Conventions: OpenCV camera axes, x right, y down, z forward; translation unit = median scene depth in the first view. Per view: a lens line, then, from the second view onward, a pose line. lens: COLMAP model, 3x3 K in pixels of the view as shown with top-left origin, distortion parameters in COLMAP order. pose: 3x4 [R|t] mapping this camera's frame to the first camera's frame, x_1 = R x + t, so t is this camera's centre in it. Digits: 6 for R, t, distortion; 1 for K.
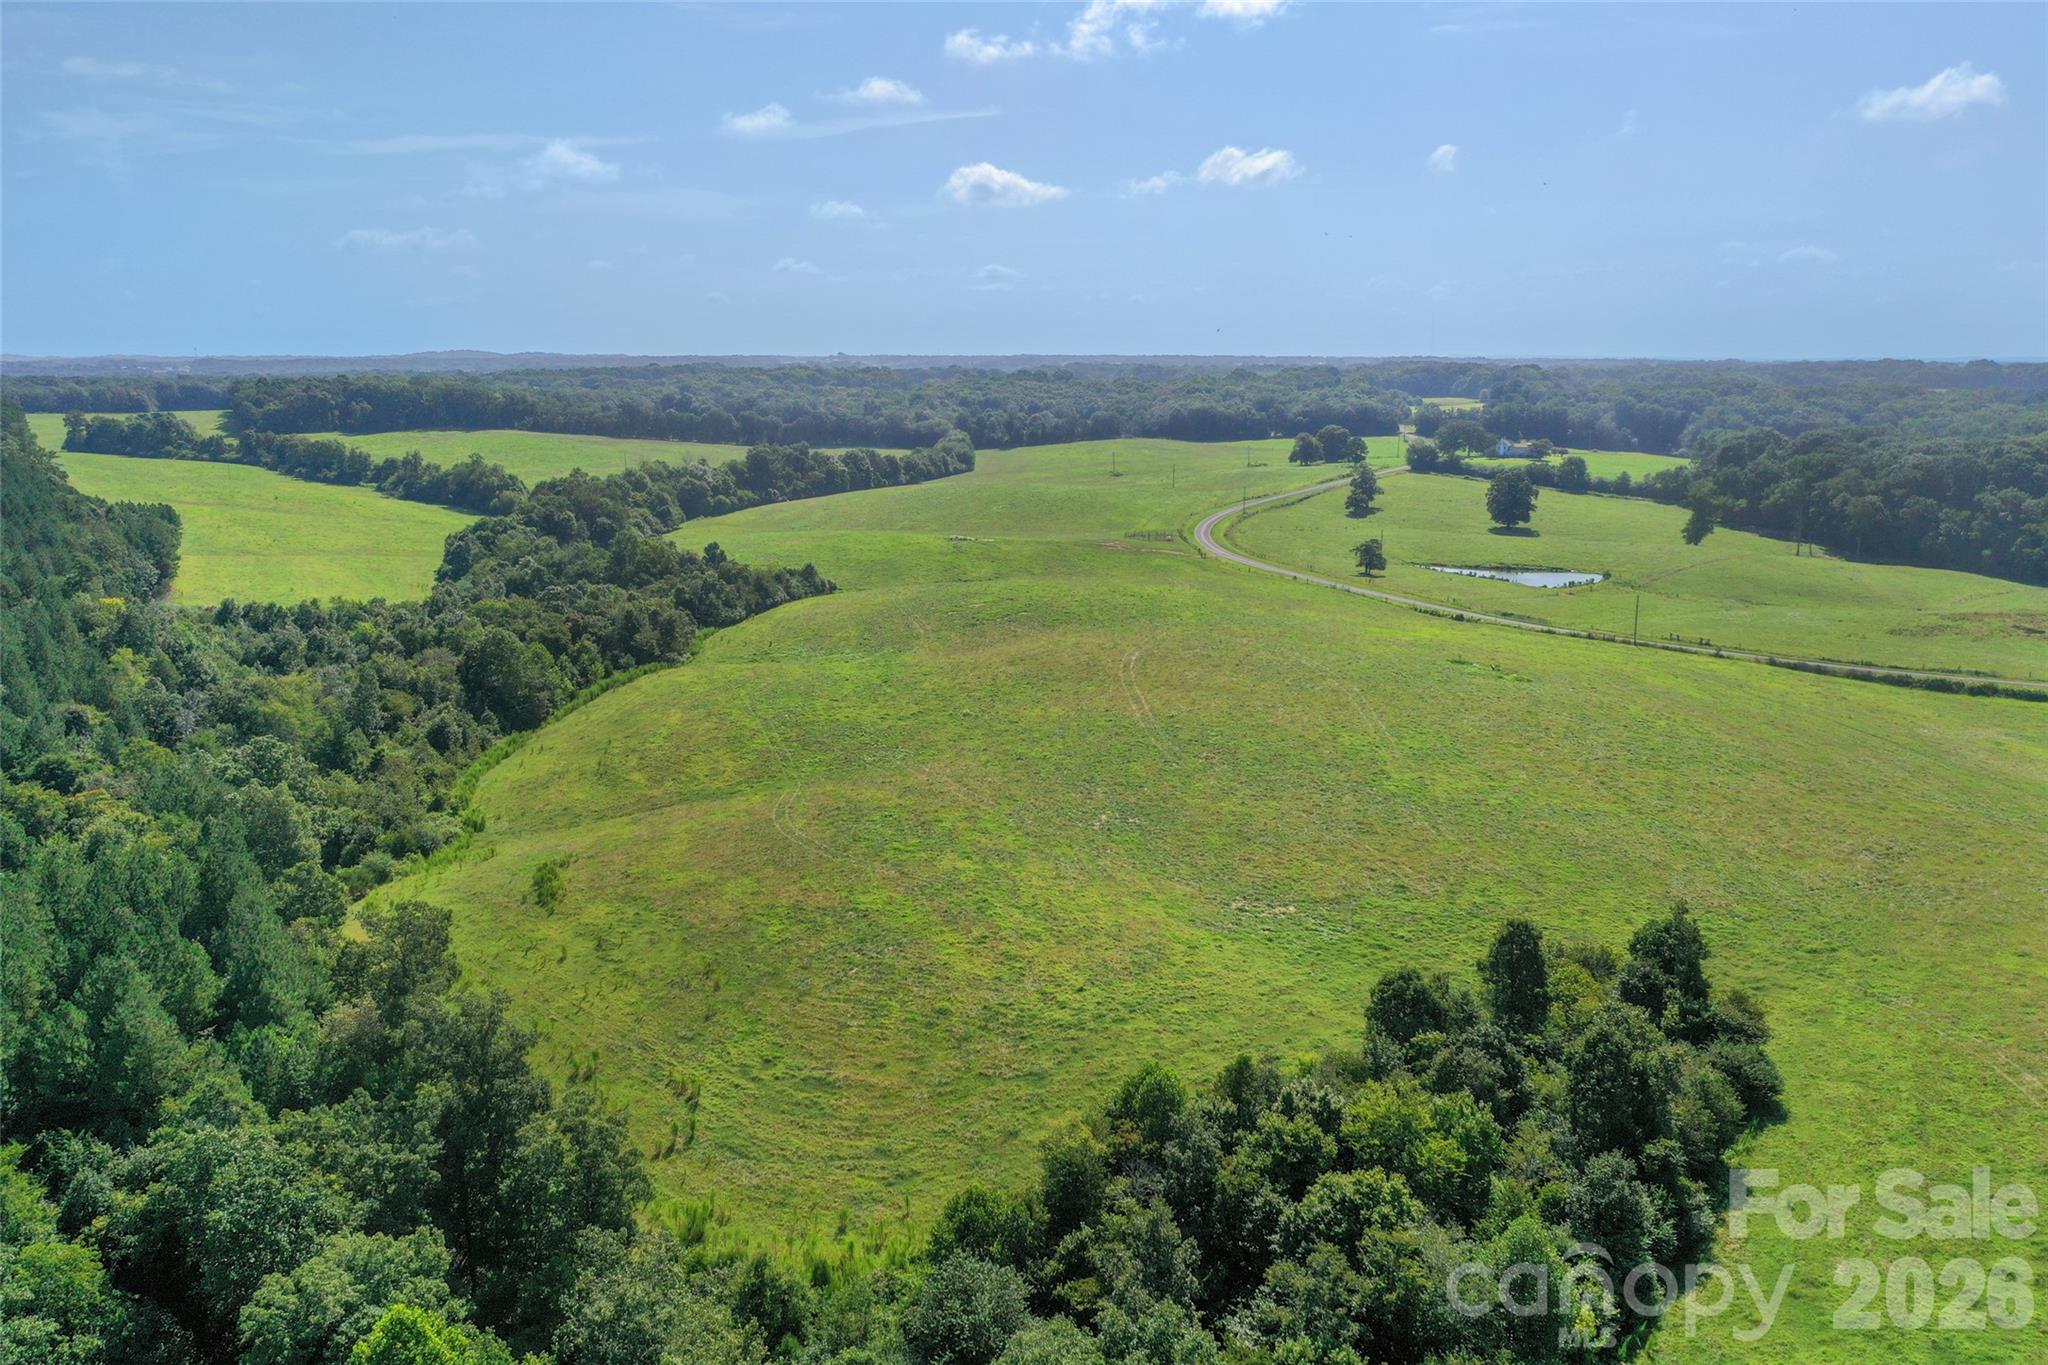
lens RADIAL K [[1602.7, 0, 1029.5], [0, 1602.7, 727.7], [0, 0, 1]] dist [-0.019734, 0.005331]
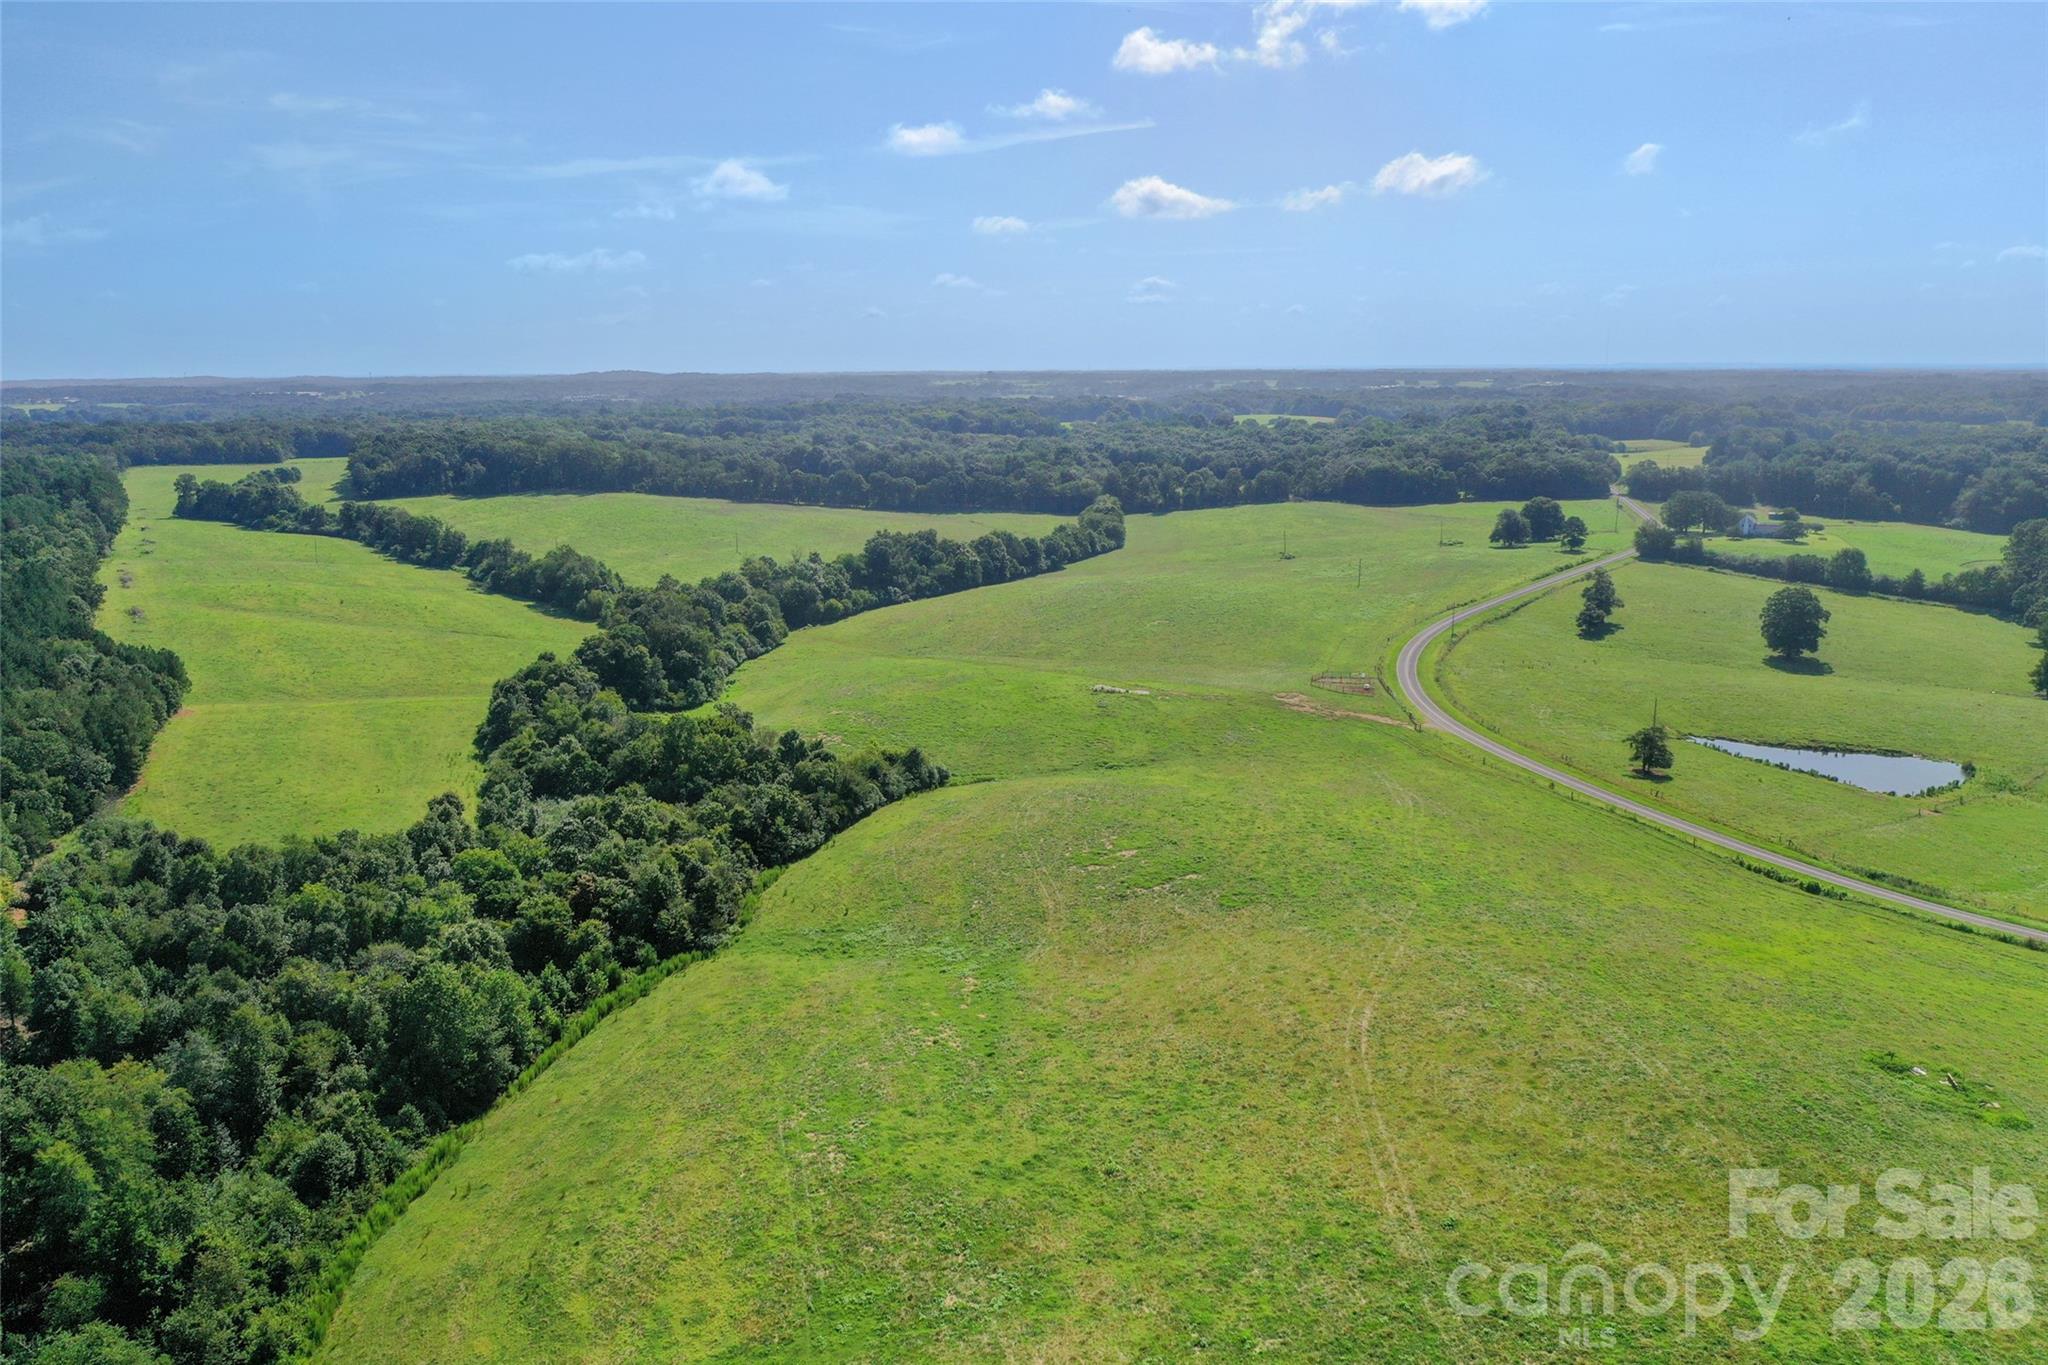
lens RADIAL K [[1602.7, 0, 1008.2], [0, 1602.7, 710.2], [0, 0, 1]] dist [-0.019734, 0.005331]
pose [[0.994433, 0.012067, -0.104679, -0.006462], [-0.013849, 0.999771, -0.016319, -0.076192], [0.104458, 0.017678, 0.994372, 0.154333]]
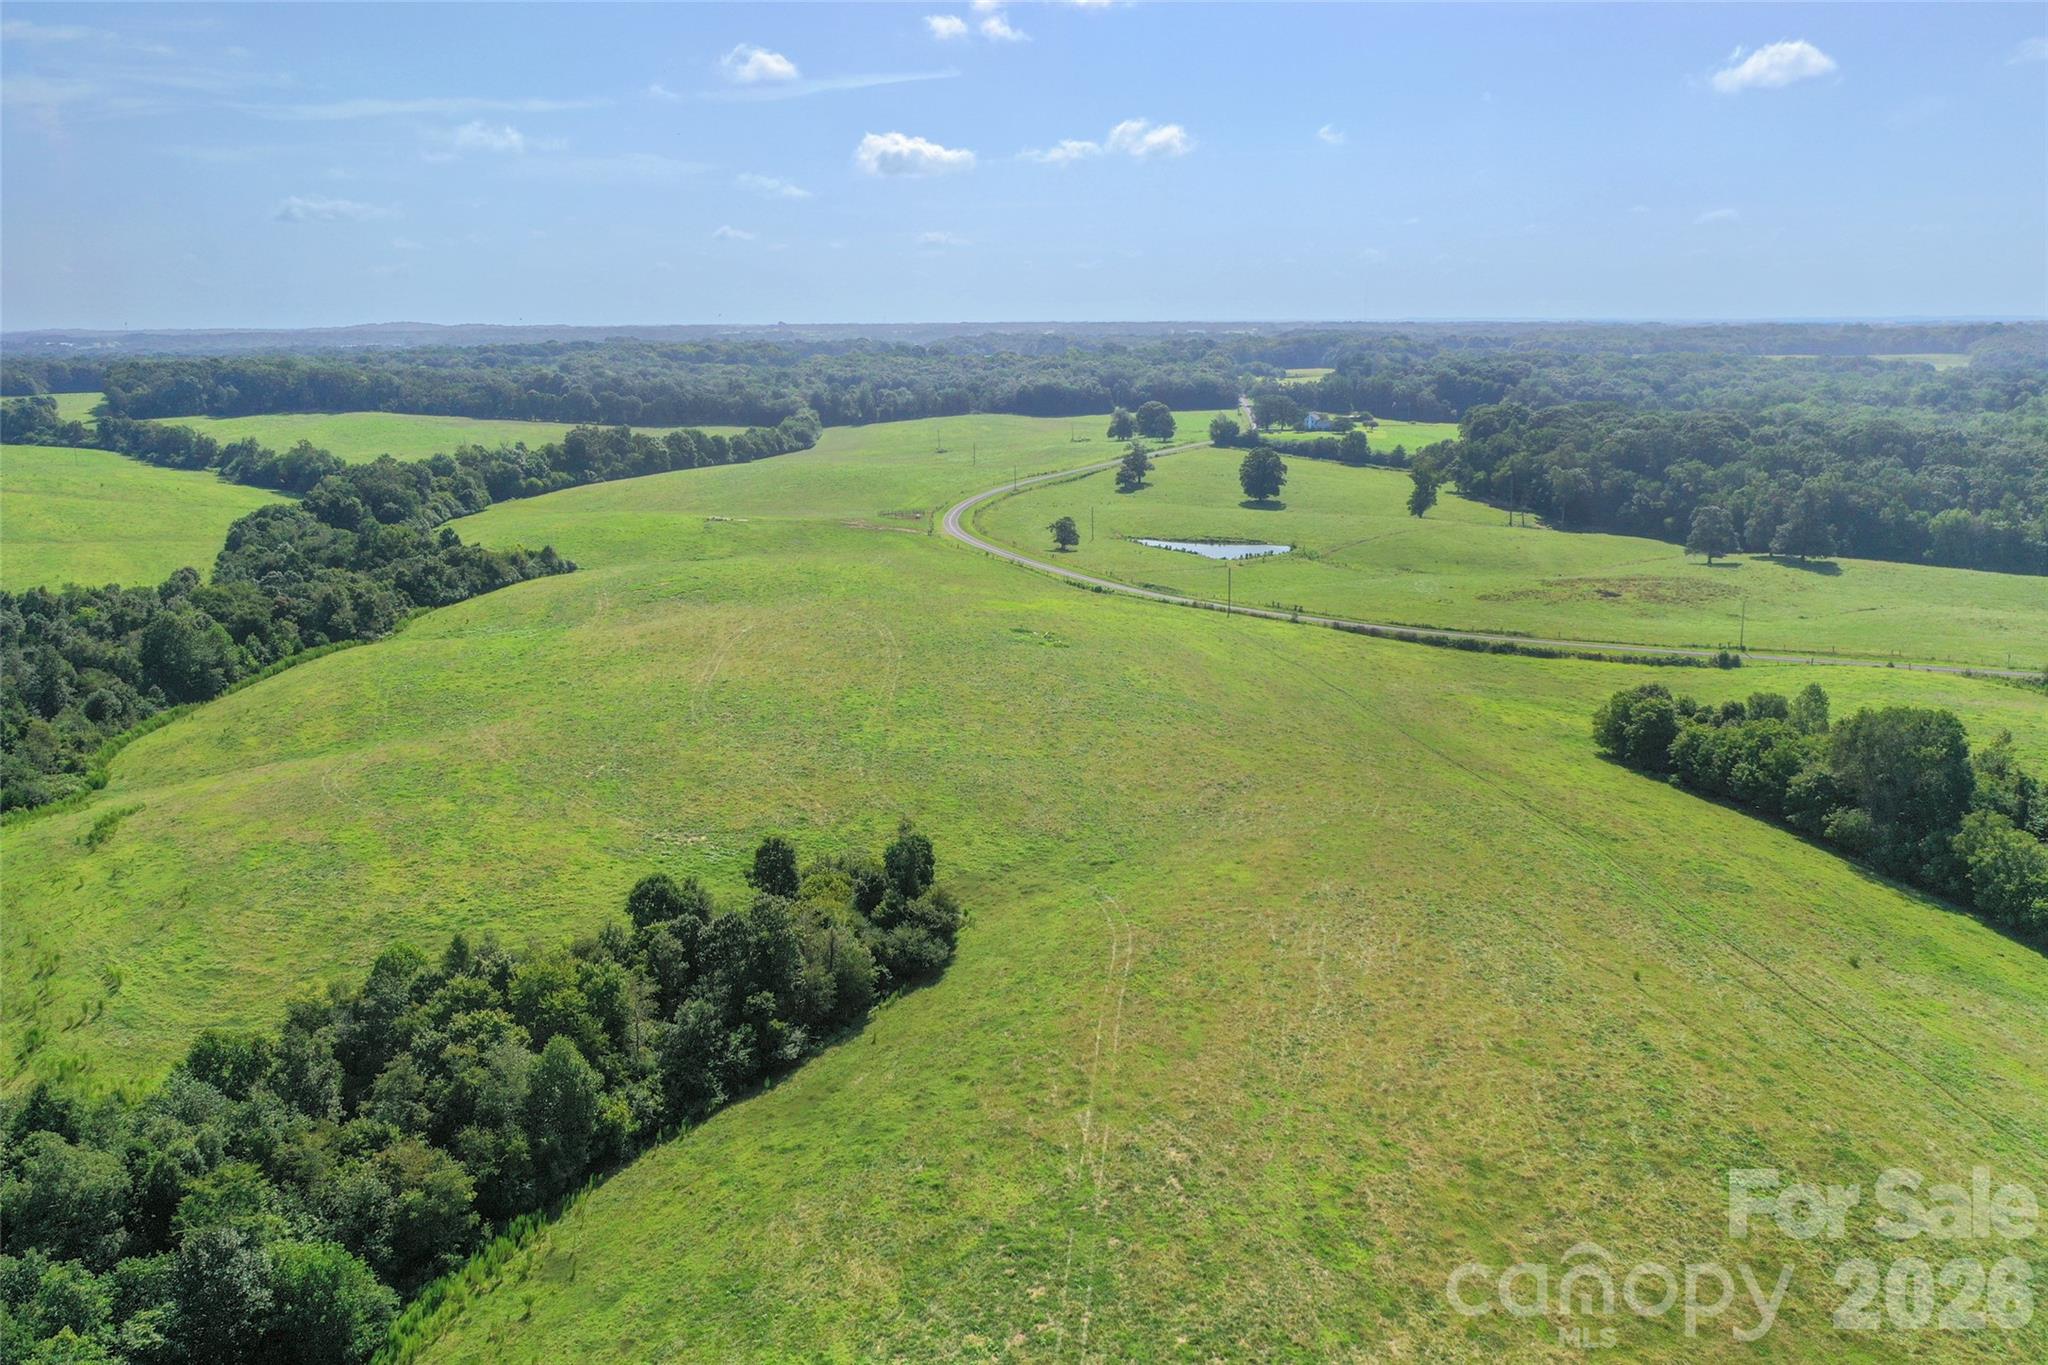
lens RADIAL K [[1602.7, 0, 1041.9], [0, 1602.7, 737.3], [0, 0, 1]] dist [-0.019734, 0.005331]
pose [[0.999499, -0.014985, 0.027865, 0.115404], [0.014249, 0.999549, 0.026428, 0.002355], [-0.028249, -0.026018, 0.999262, -0.066329]]
